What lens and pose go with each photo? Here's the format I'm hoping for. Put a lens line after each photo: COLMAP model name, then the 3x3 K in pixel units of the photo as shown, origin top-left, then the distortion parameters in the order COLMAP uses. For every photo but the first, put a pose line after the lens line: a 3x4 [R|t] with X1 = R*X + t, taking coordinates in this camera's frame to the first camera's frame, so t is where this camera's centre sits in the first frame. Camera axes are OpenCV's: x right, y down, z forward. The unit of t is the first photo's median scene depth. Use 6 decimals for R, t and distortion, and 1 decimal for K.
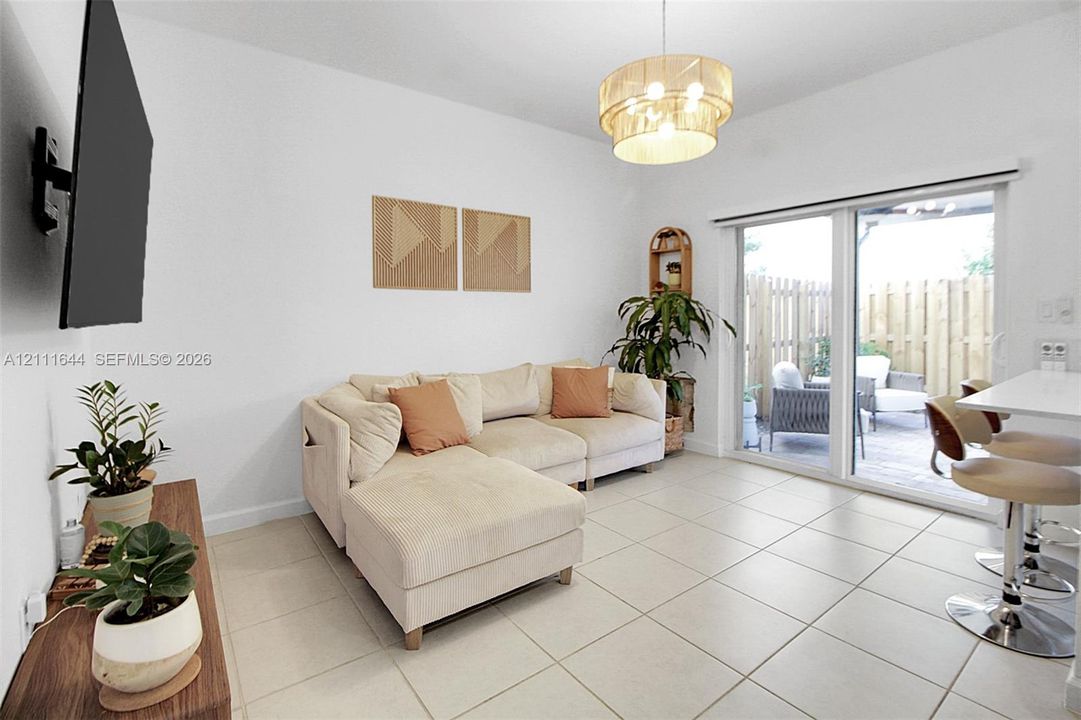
lens RADIAL K [[496.0, 0, 552.0], [0, 496.0, 323.8], [0, 0, 1]] dist [0.000536, -0.014788]
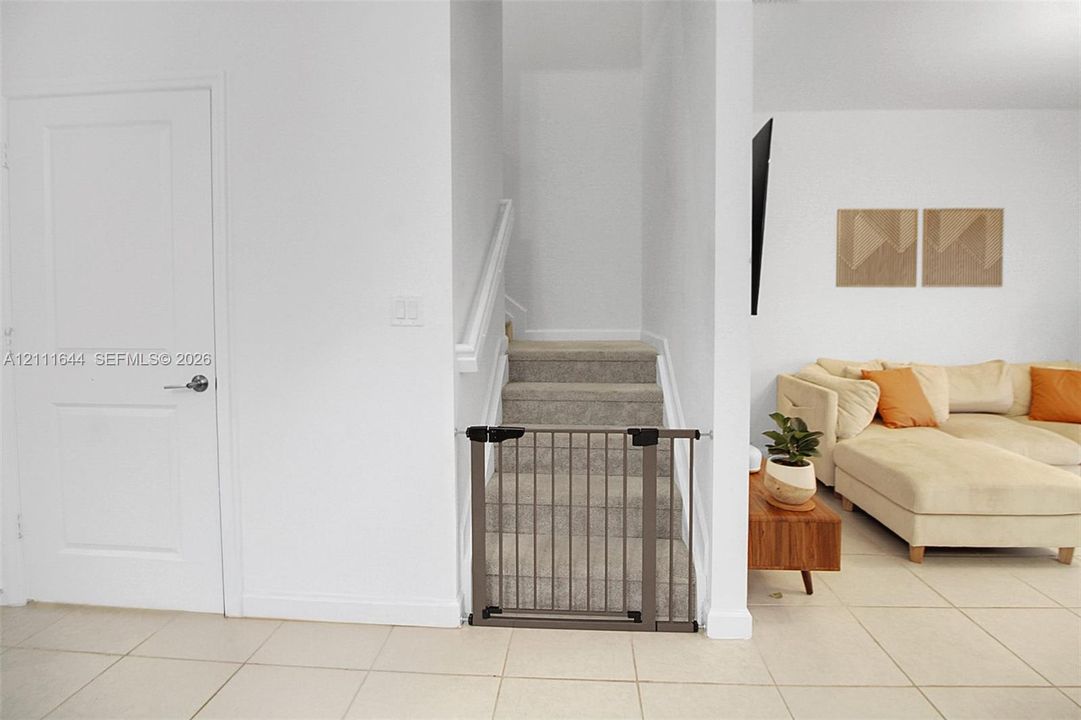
lens RADIAL K [[496.0, 0, 552.0], [0, 496.0, 323.8], [0, 0, 1]] dist [0.000536, -0.014788]
pose [[0.755329, 0.024172, -0.654900, -0.091202], [-0.018780, 0.999708, 0.015238, 0.010744], [0.655077, 0.000790, 0.755562, -0.337148]]
